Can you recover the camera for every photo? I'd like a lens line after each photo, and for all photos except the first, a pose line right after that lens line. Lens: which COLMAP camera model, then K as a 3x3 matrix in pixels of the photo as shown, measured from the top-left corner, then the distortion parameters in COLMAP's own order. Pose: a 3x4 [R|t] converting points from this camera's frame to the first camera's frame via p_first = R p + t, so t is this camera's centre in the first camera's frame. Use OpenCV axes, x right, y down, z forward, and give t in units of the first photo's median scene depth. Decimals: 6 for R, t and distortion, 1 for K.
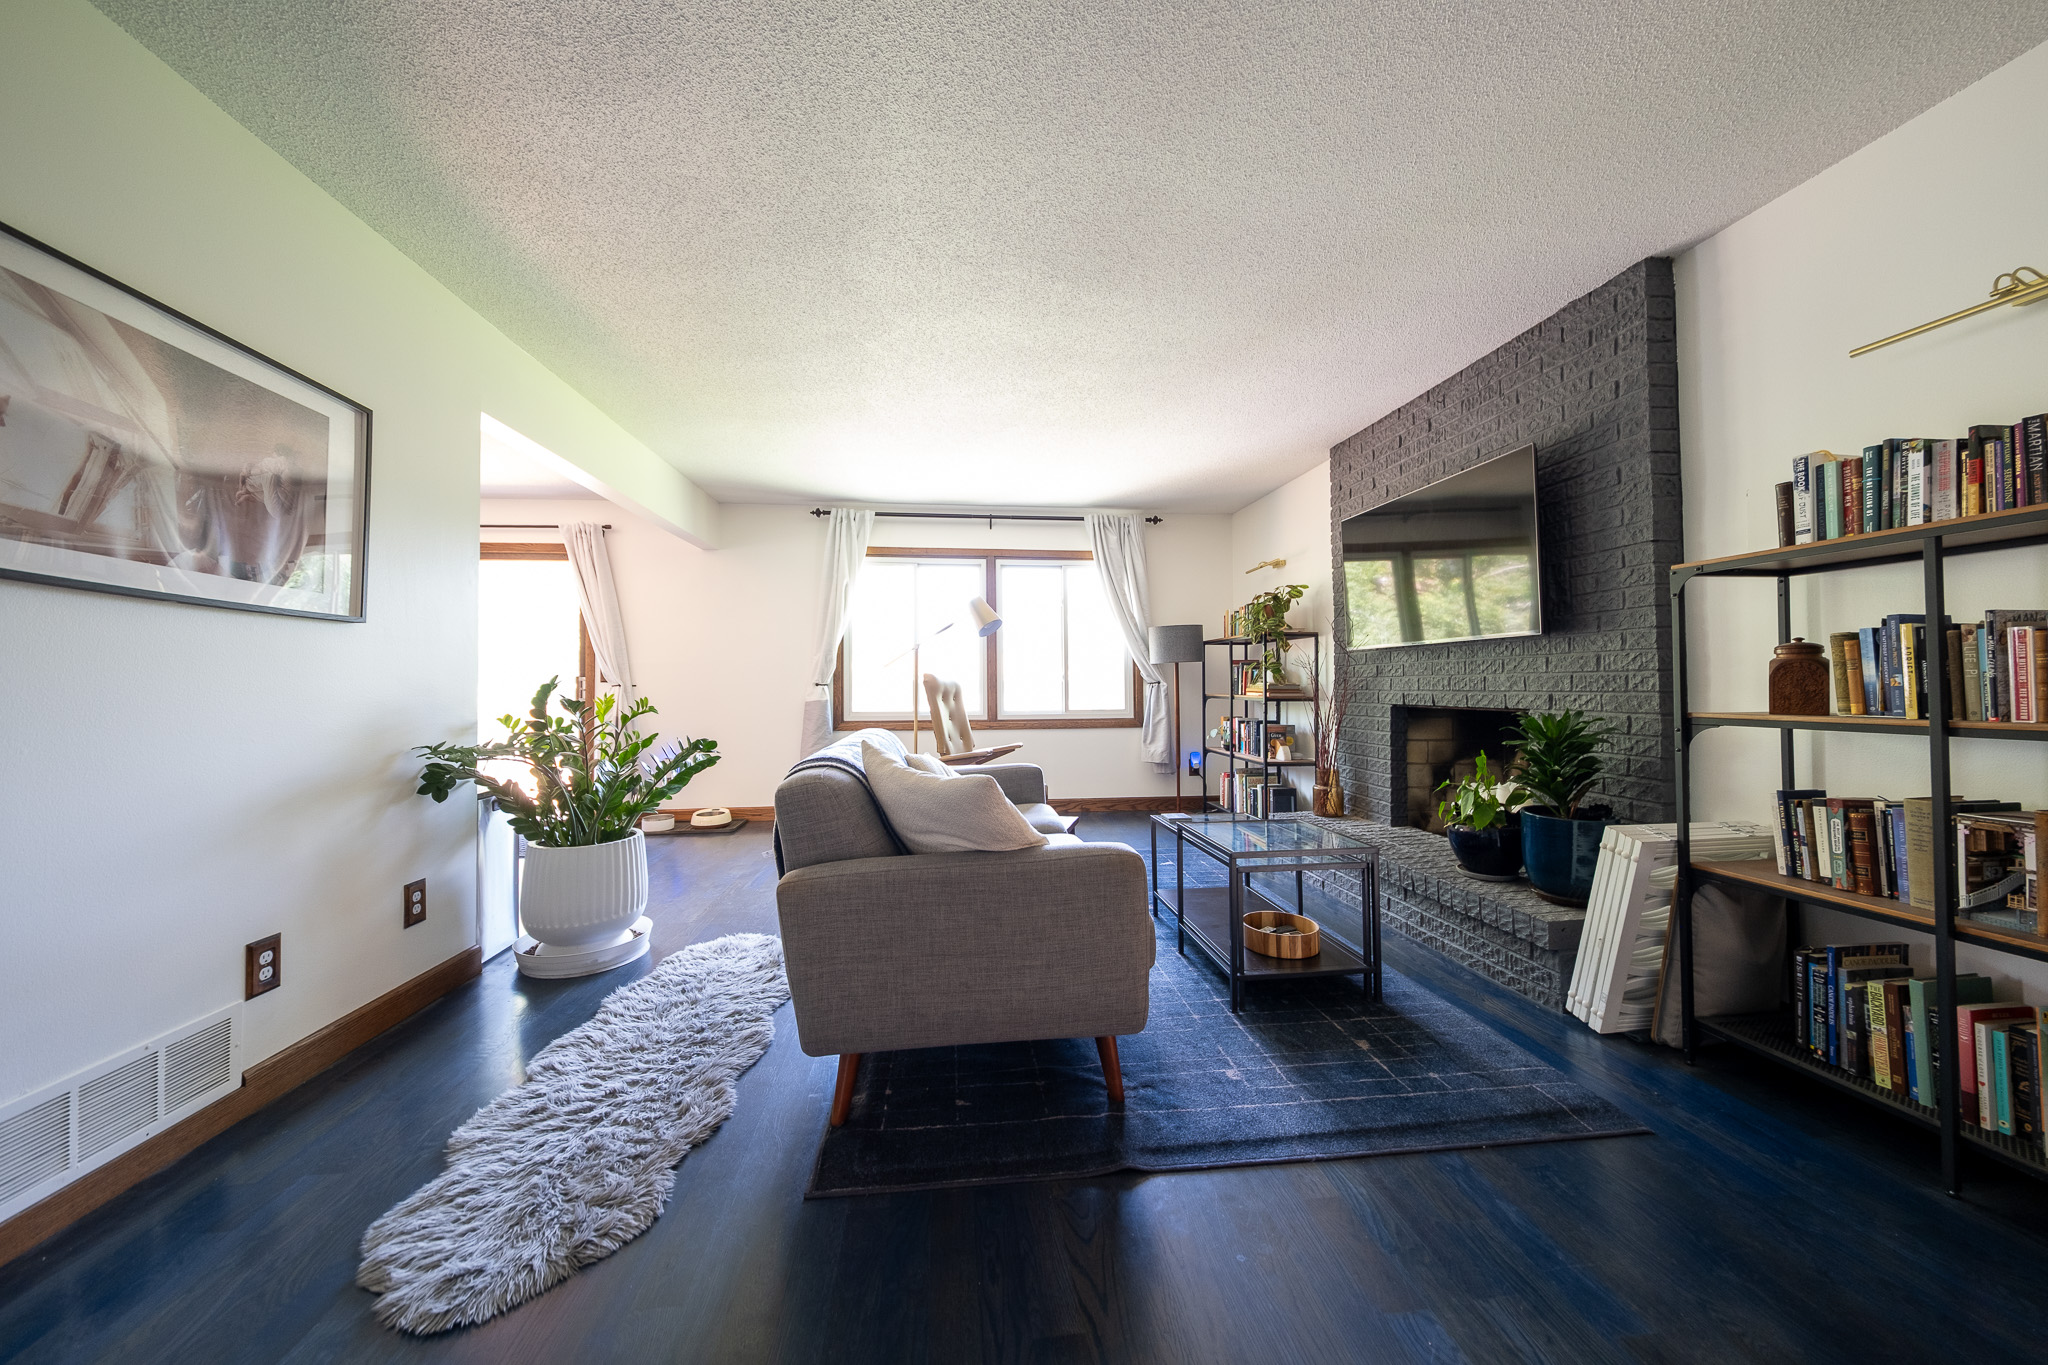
lens RADIAL K [[686.2, 0, 1017.8], [0, 686.2, 673.6], [0, 0, 1]] dist [0.000874, -0.002436]
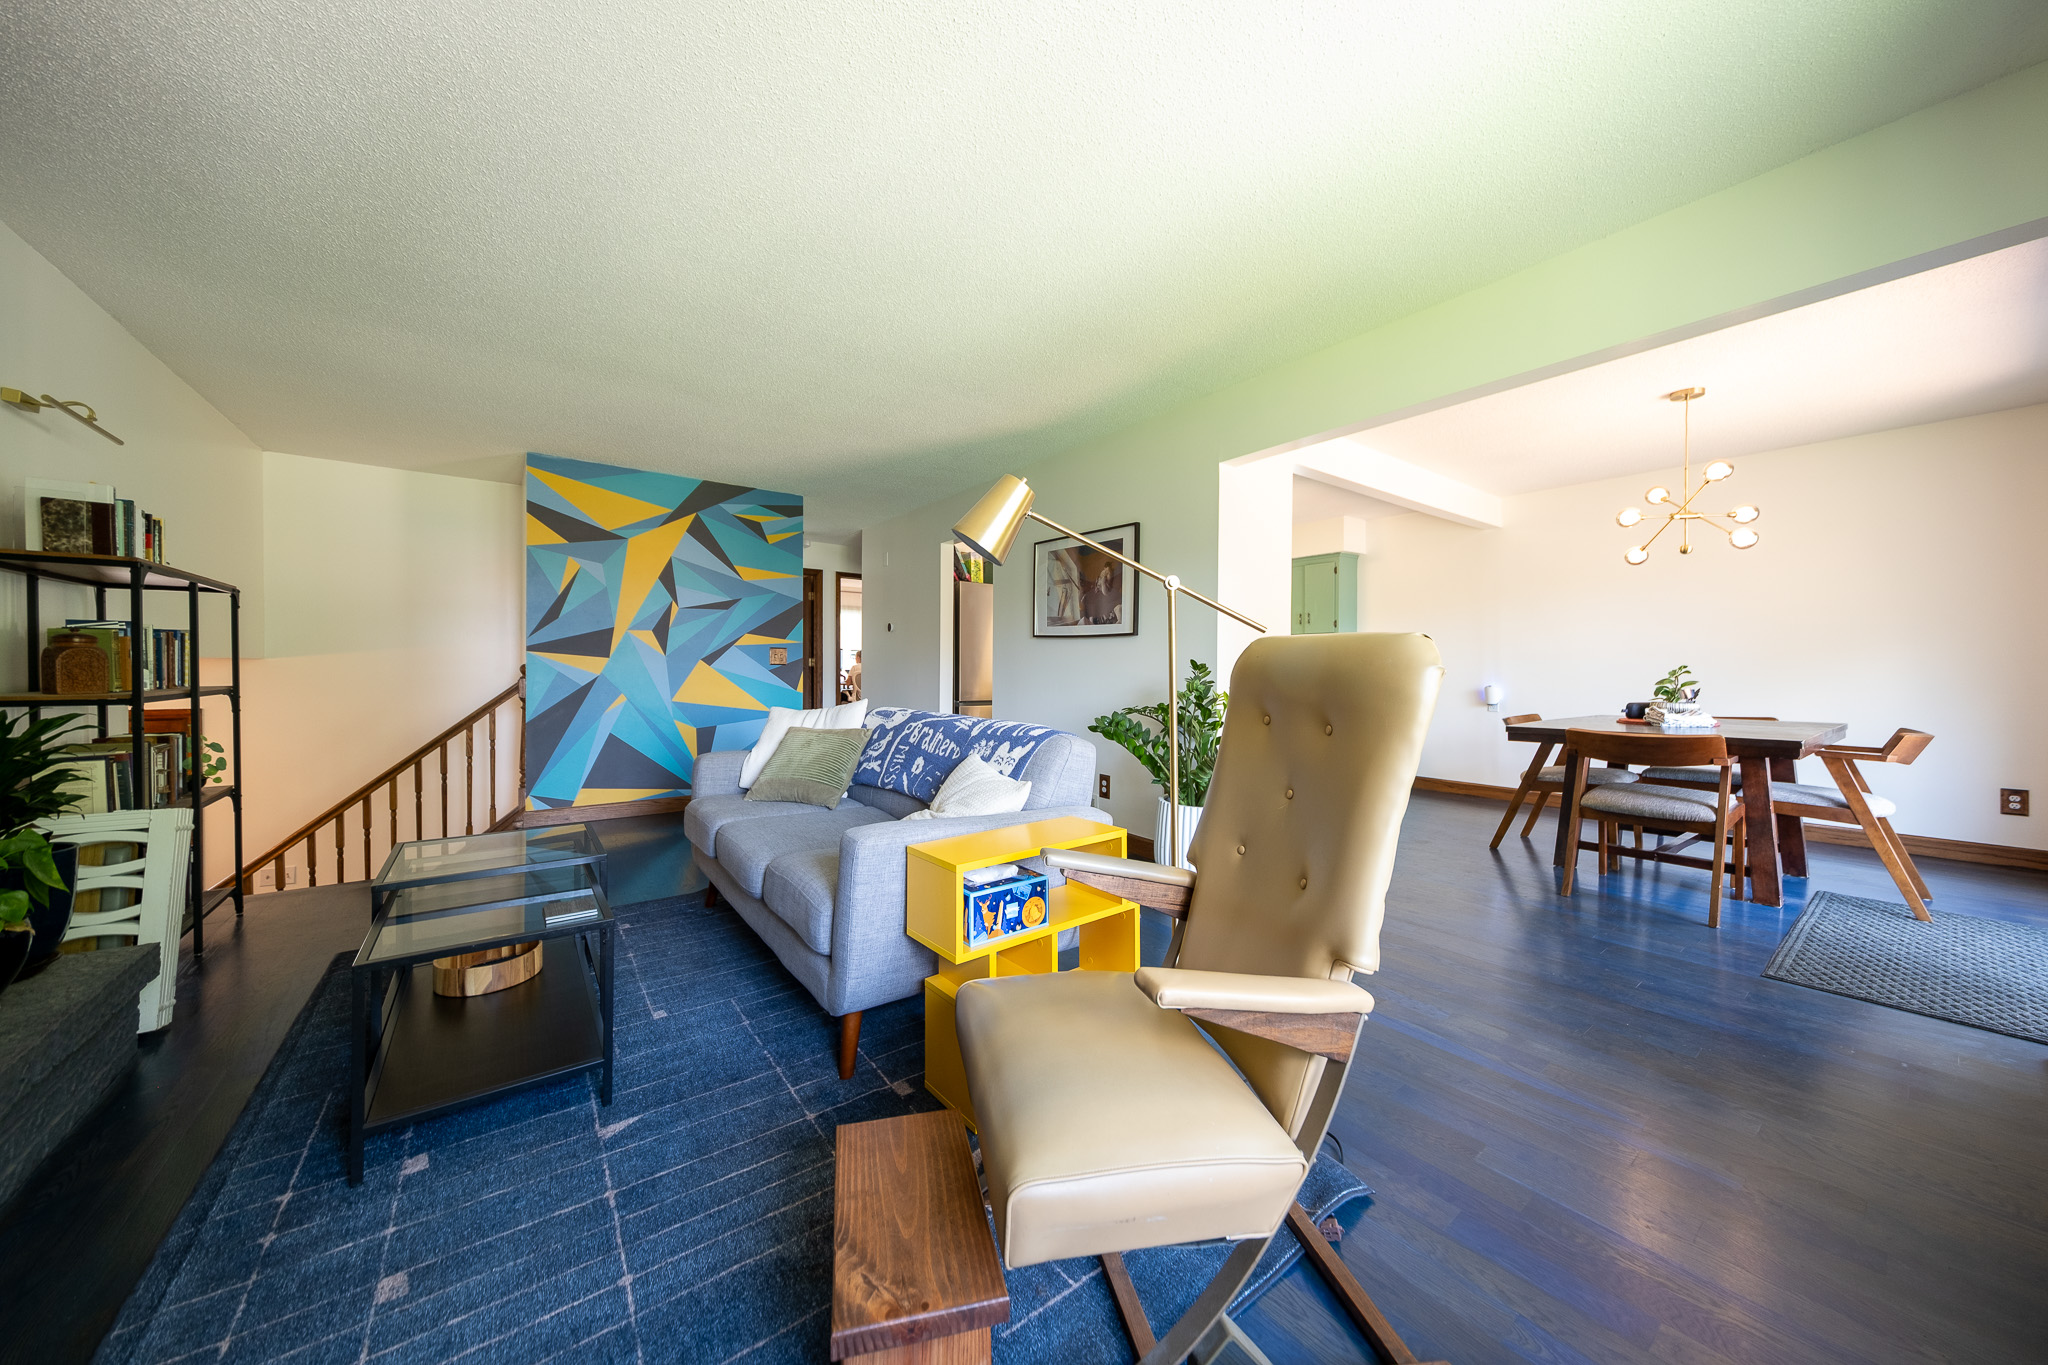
lens RADIAL K [[686.2, 0, 1017.8], [0, 686.2, 673.6], [0, 0, 1]] dist [0.000874, -0.002436]
pose [[-0.864547, 0.004188, -0.502534, 0.272153], [0.008487, 0.999944, -0.006267, 0.039883], [0.502480, -0.009684, -0.864535, 2.272769]]
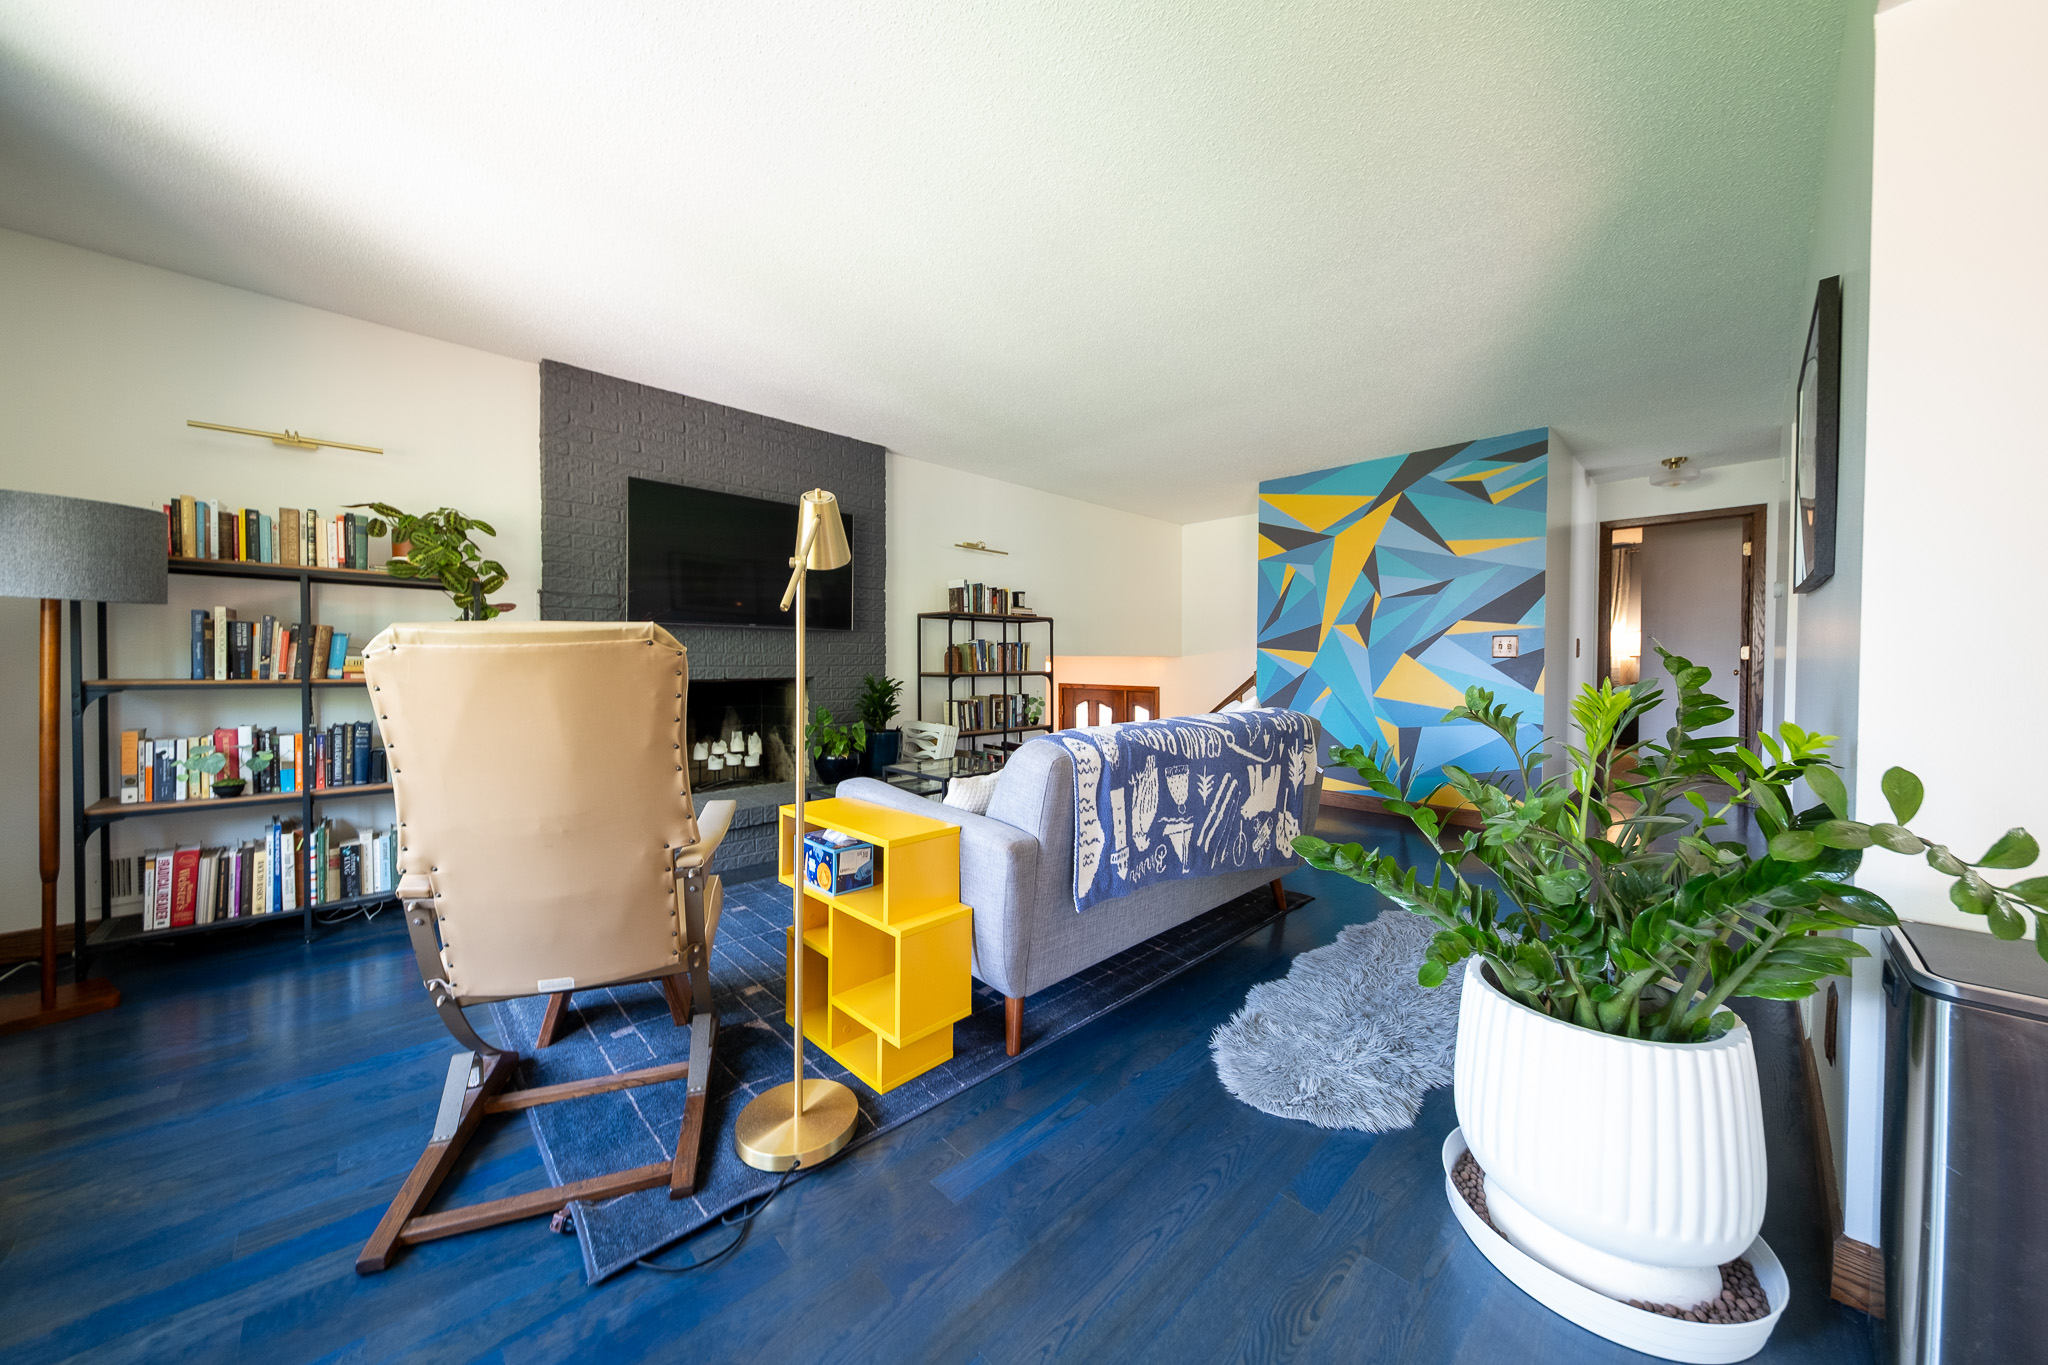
lens RADIAL K [[686.2, 0, 1017.8], [0, 686.2, 673.6], [0, 0, 1]] dist [0.000874, -0.002436]
pose [[-0.602506, -0.011876, 0.798026, -0.959418], [-0.014590, 0.999886, 0.003865, 0.042909], [-0.797981, -0.009314, -0.602611, 1.937031]]
